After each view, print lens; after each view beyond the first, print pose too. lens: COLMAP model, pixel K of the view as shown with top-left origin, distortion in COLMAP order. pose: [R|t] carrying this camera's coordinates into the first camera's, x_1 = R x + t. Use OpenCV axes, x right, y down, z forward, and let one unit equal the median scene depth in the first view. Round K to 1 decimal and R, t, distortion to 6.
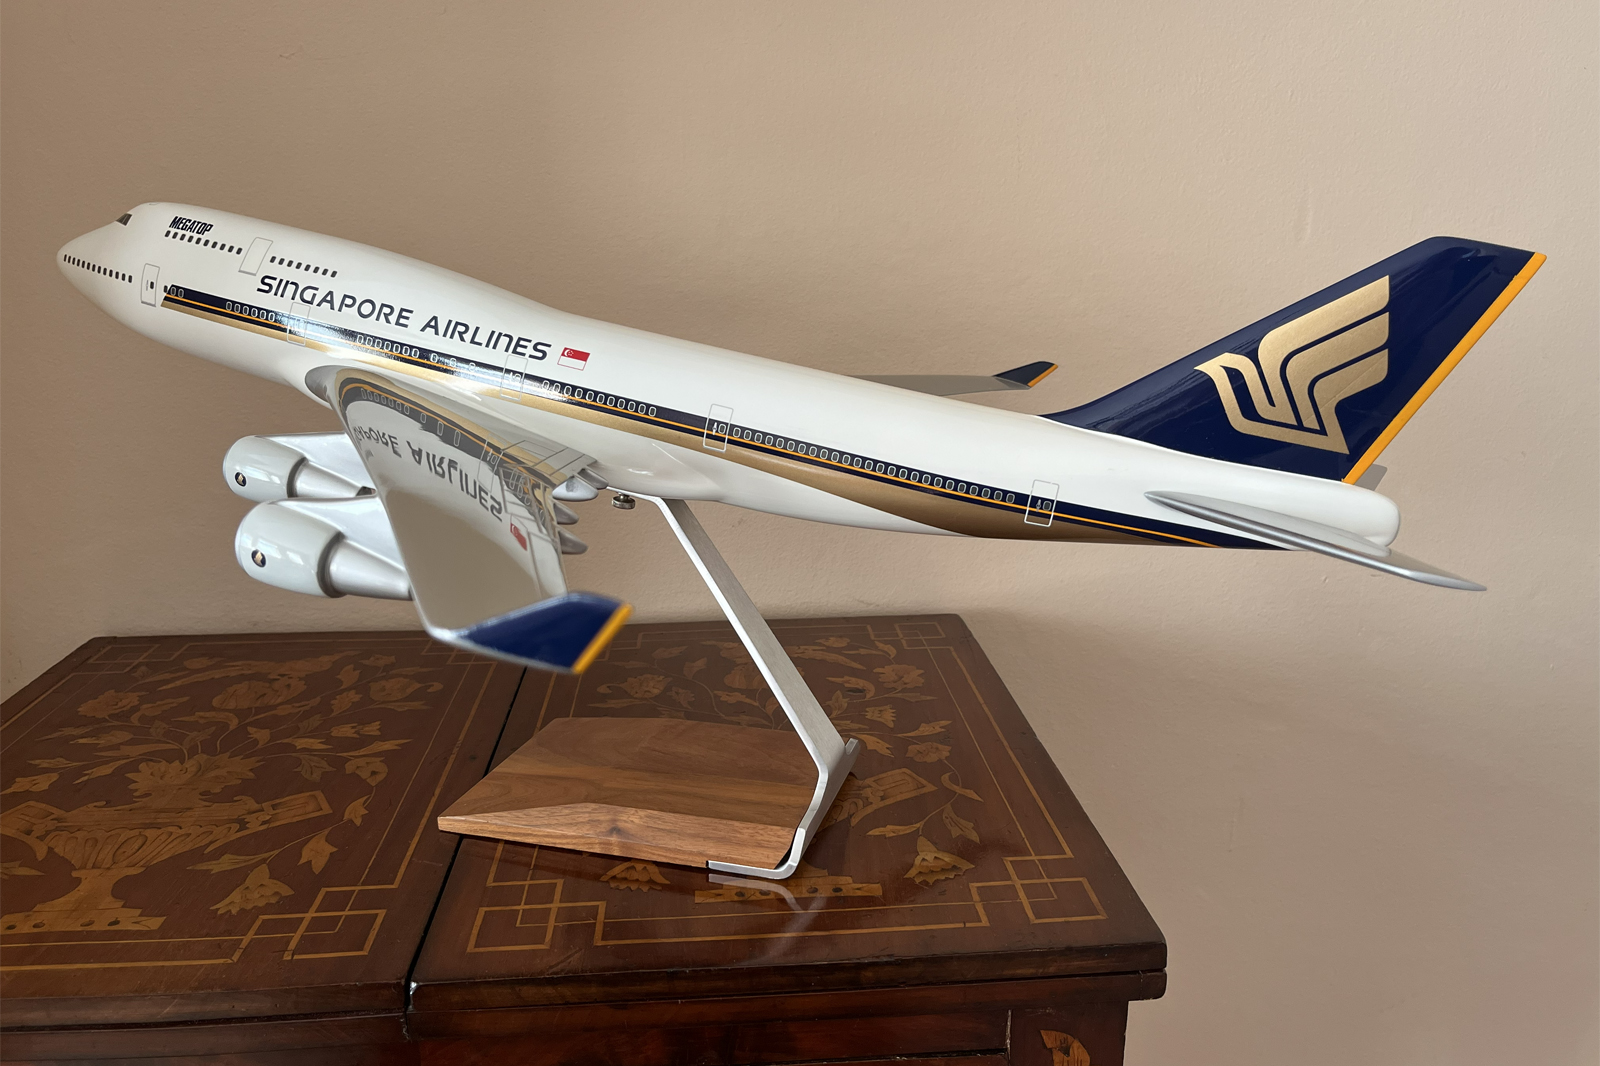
lens RADIAL K [[1226.7, 0, 817.2], [0, 1226.7, 545.0], [0, 0, 1]] dist [0.011364, -0.011993]
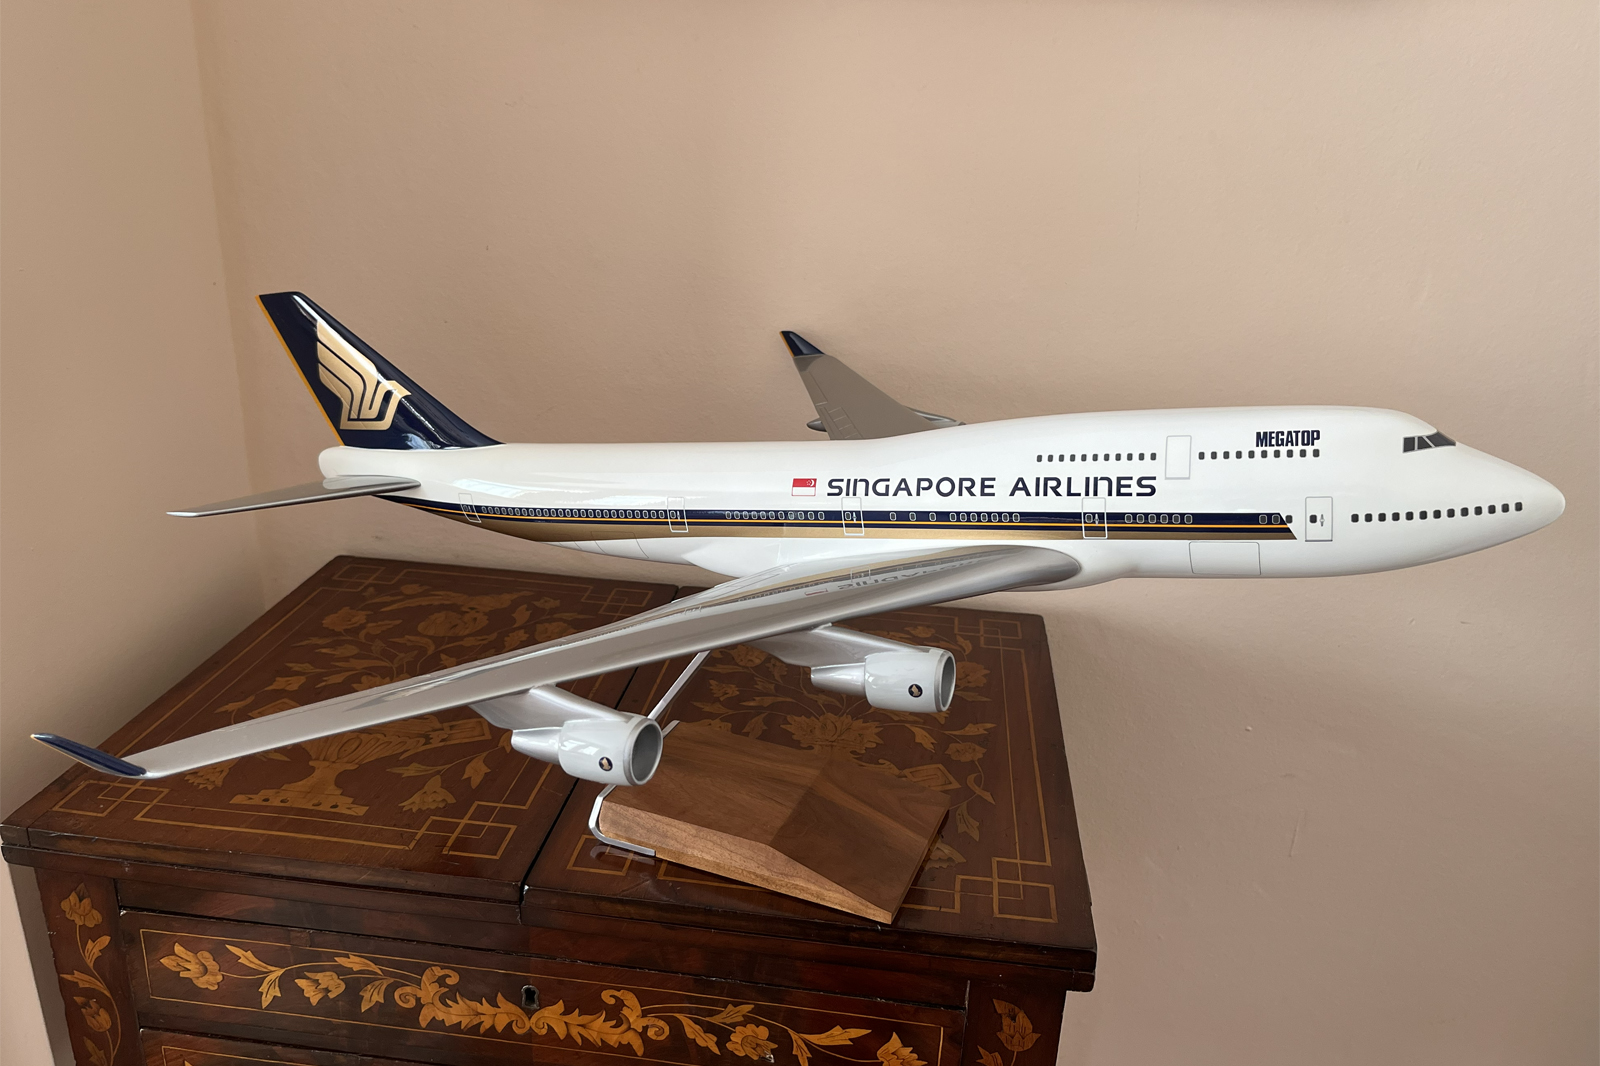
lens RADIAL K [[1259.6, 0, 772.4], [0, 1259.6, 525.4], [0, 0, 1]] dist [-0.001798, 0.007486]
pose [[0.973827, 0.106575, -0.200757, 0.148875], [-0.089619, 0.991740, 0.091757, -0.164078], [0.208878, -0.071364, 0.975334, -0.242348]]
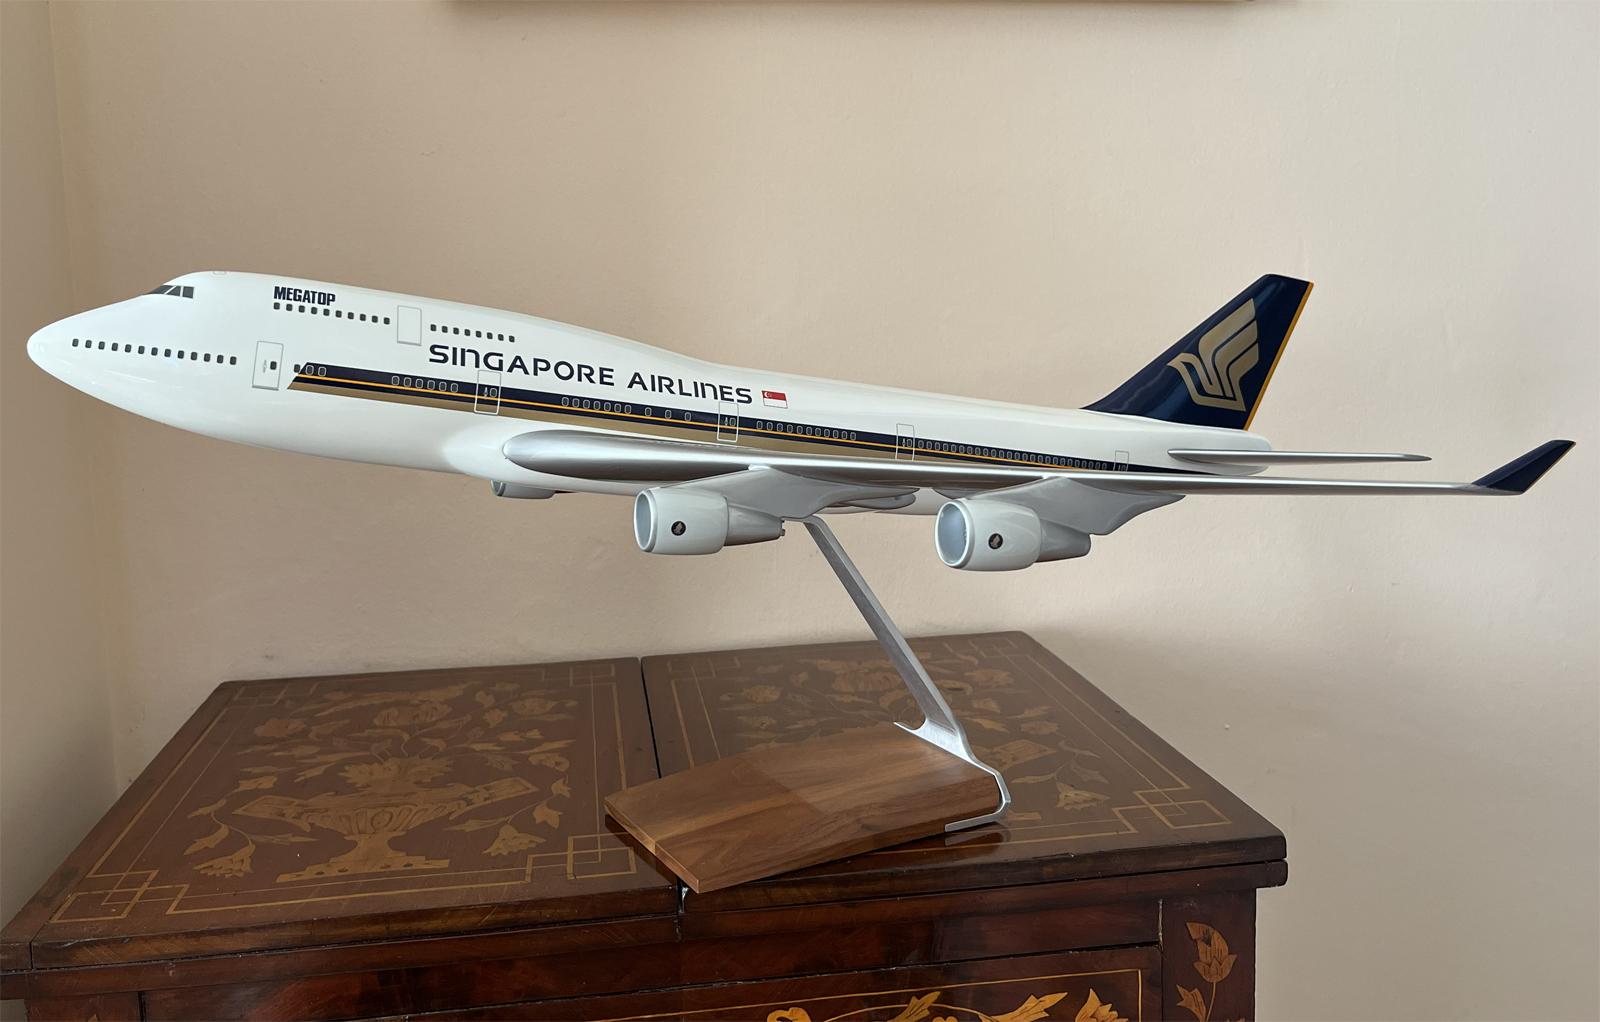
lens RADIAL K [[1415.5, 0, 773.9], [0, 1415.5, 427.3], [0, 0, 1]] dist [0.002679, 0.002436]
pose [[0.998316, -0.034830, 0.046381, -0.234673], [0.041990, 0.985627, -0.163634, 0.113268], [-0.040015, 0.165306, 0.985430, -0.371625]]
